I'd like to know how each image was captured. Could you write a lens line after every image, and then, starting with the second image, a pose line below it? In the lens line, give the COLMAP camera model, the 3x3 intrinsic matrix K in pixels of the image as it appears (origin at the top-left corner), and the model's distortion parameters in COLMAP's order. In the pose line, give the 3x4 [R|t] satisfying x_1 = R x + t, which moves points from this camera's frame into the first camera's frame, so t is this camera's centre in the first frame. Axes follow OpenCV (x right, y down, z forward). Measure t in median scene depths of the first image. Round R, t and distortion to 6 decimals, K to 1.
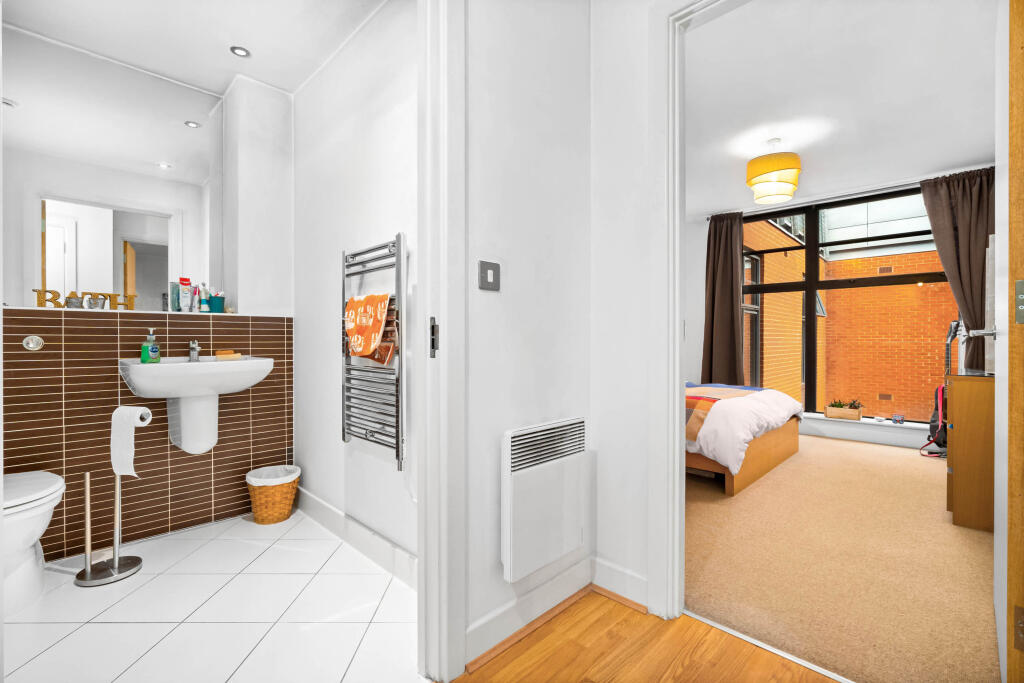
lens RADIAL K [[457.9, 0, 510.1], [0, 457.9, 344.4], [0, 0, 1]] dist [-0.014385, 0.003270]
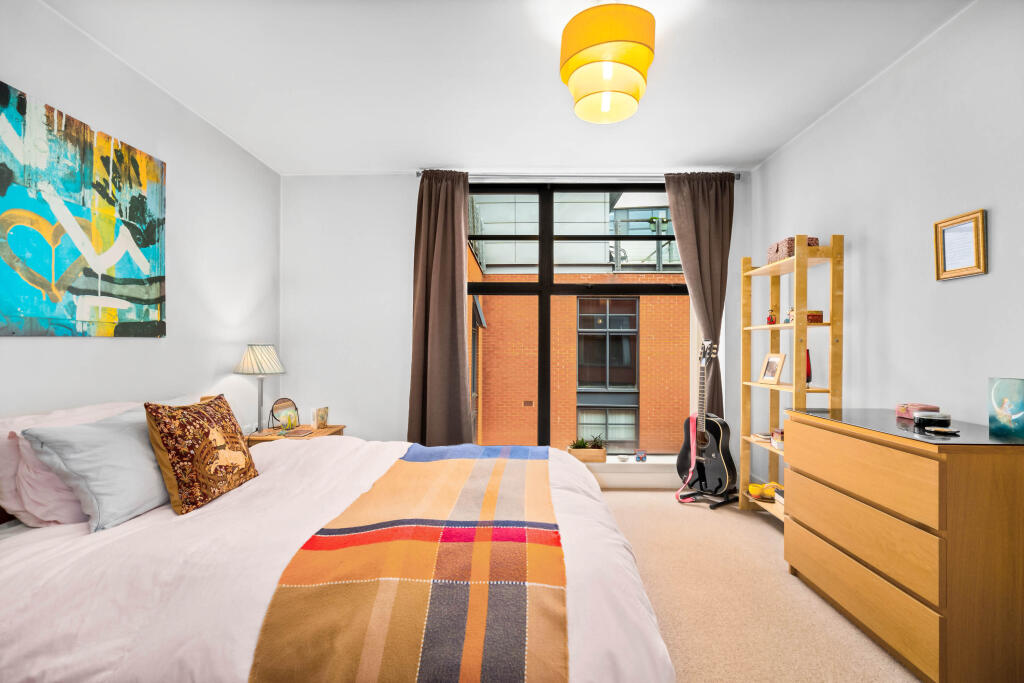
lens RADIAL K [[457.9, 0, 514.6], [0, 457.9, 347.4], [0, 0, 1]] dist [-0.014385, 0.003270]
pose [[0.728139, 0.002522, 0.685425, 0.112071], [0.002939, 0.999973, -0.006801, -0.029797], [-0.685423, 0.006966, 0.728112, 0.550735]]
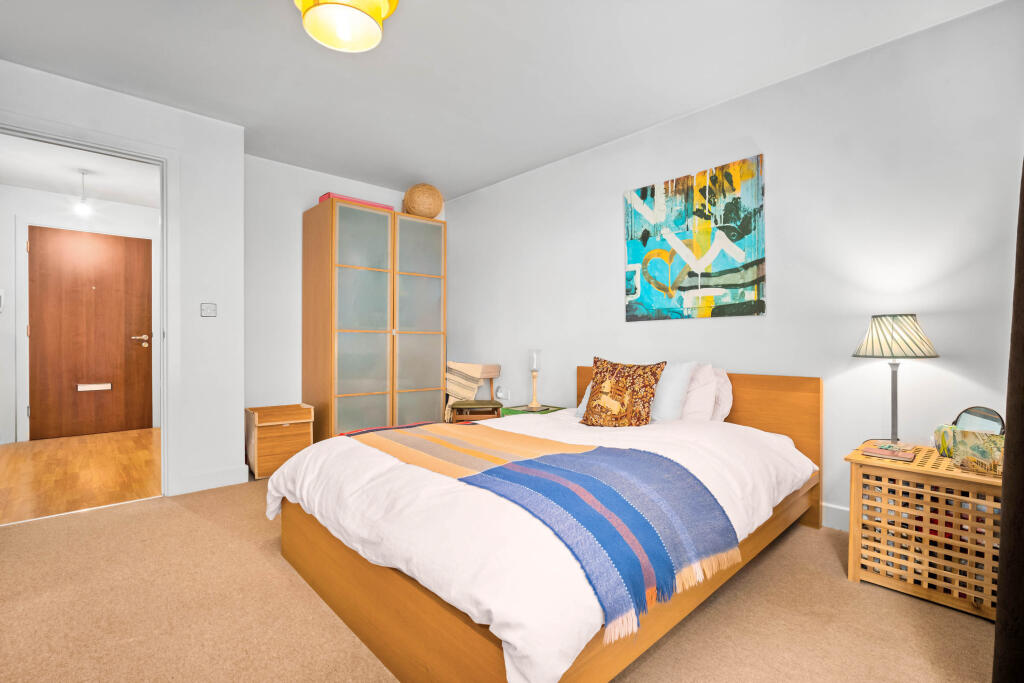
lens RADIAL K [[457.9, 0, 509.4], [0, 457.9, 343.9], [0, 0, 1]] dist [-0.014385, 0.003270]
pose [[-0.035533, 0.005860, -0.999351, 0.809461], [-0.012507, 0.999902, 0.006308, -0.007399], [0.999290, 0.012723, -0.035457, 0.941615]]
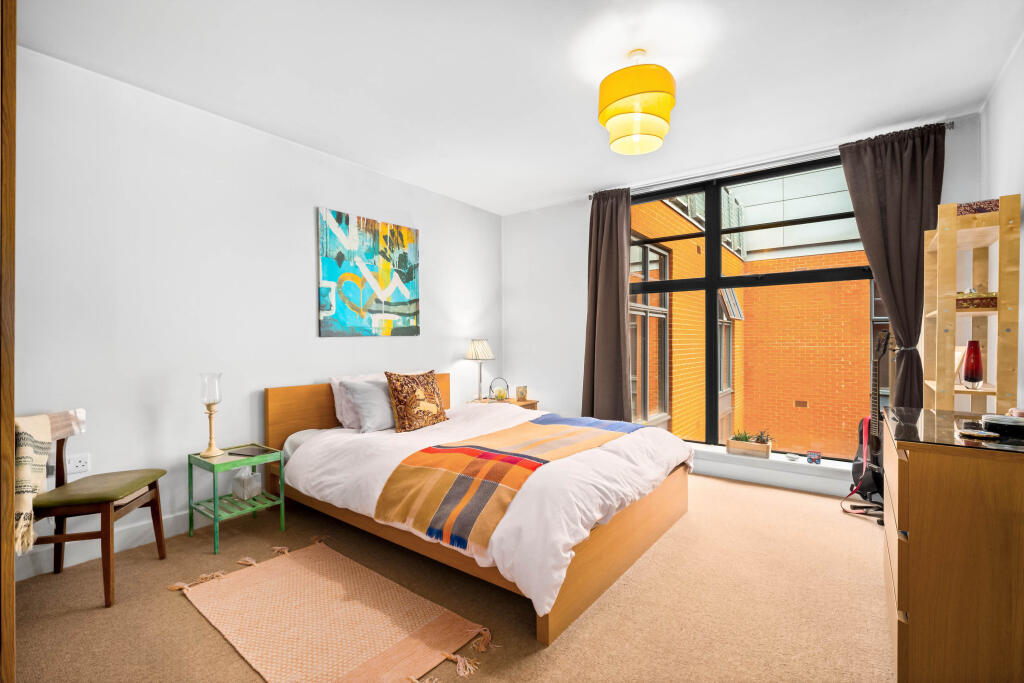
lens RADIAL K [[457.9, 0, 514.9], [0, 457.9, 345.2], [0, 0, 1]] dist [-0.014385, 0.003270]
pose [[0.991889, -0.003842, 0.127049, 0.258537], [0.003797, 0.999993, 0.000593, -0.027641], [-0.127050, -0.000106, 0.991896, 0.303708]]
